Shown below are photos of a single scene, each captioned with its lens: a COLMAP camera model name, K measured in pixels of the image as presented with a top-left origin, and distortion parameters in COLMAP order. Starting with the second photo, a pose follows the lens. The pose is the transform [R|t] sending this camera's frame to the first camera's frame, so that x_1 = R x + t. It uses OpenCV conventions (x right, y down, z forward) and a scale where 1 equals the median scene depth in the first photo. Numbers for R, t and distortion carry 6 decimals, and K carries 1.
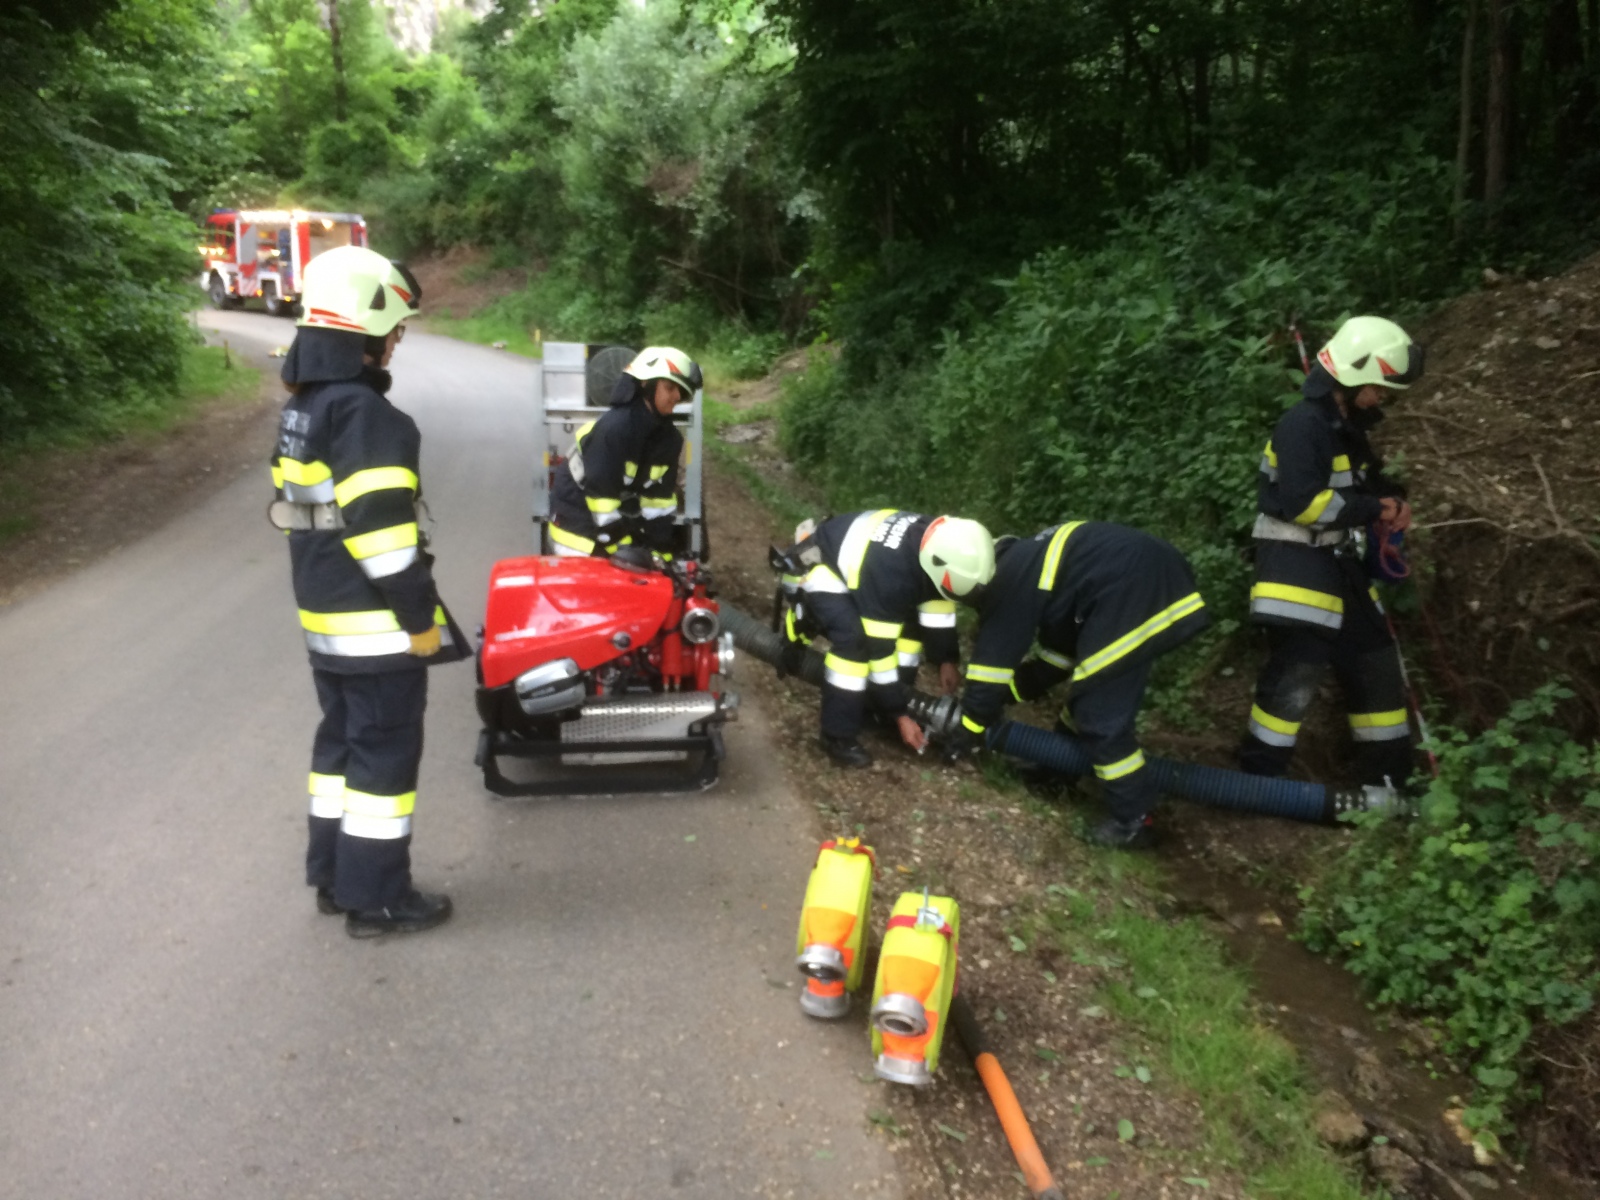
lens RADIAL K [[1392.4, 0, 800.0], [0, 1392.4, 600.0], [0, 0, 1]] dist [0.097243, -0.135871]
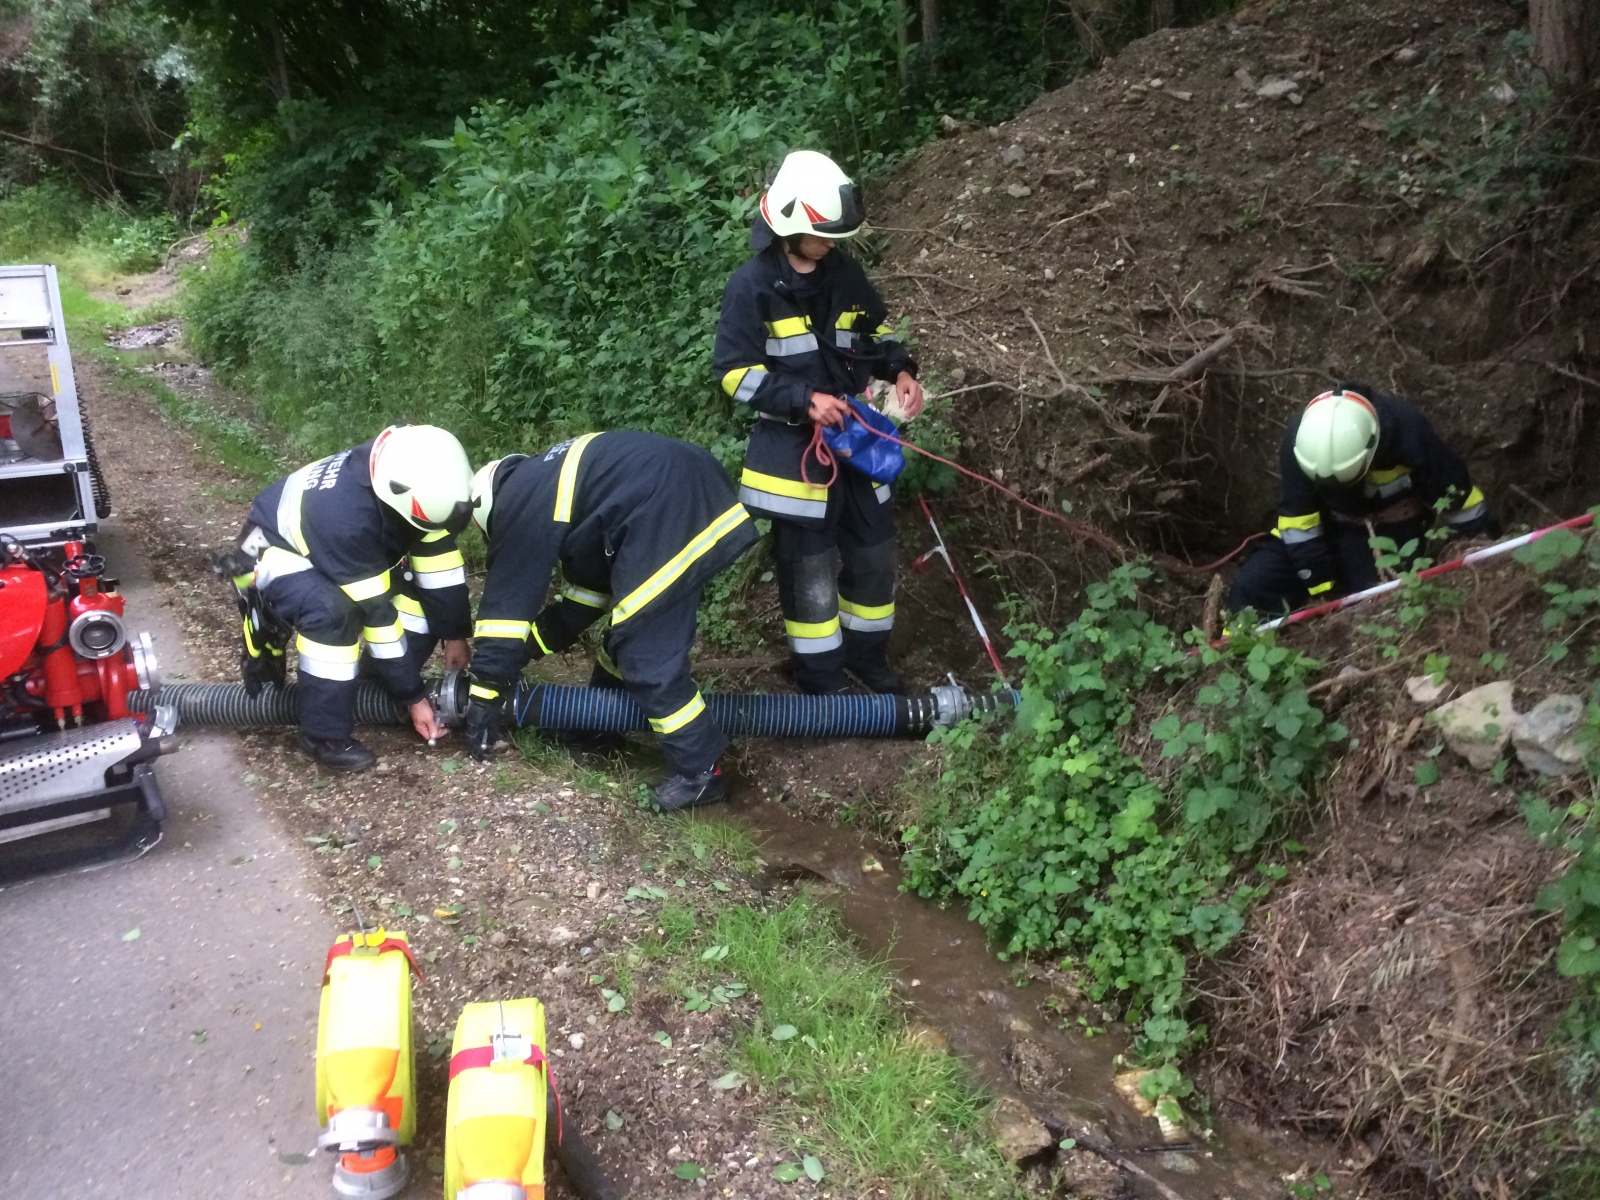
lens RADIAL K [[1392.4, 0, 800.0], [0, 1392.4, 600.0], [0, 0, 1]] dist [0.097243, -0.135871]
pose [[0.923454, -0.147940, 0.354043, 0.004732], [0.116707, 0.987263, 0.108127, -0.027113], [-0.365530, -0.058530, 0.928957, 0.150094]]
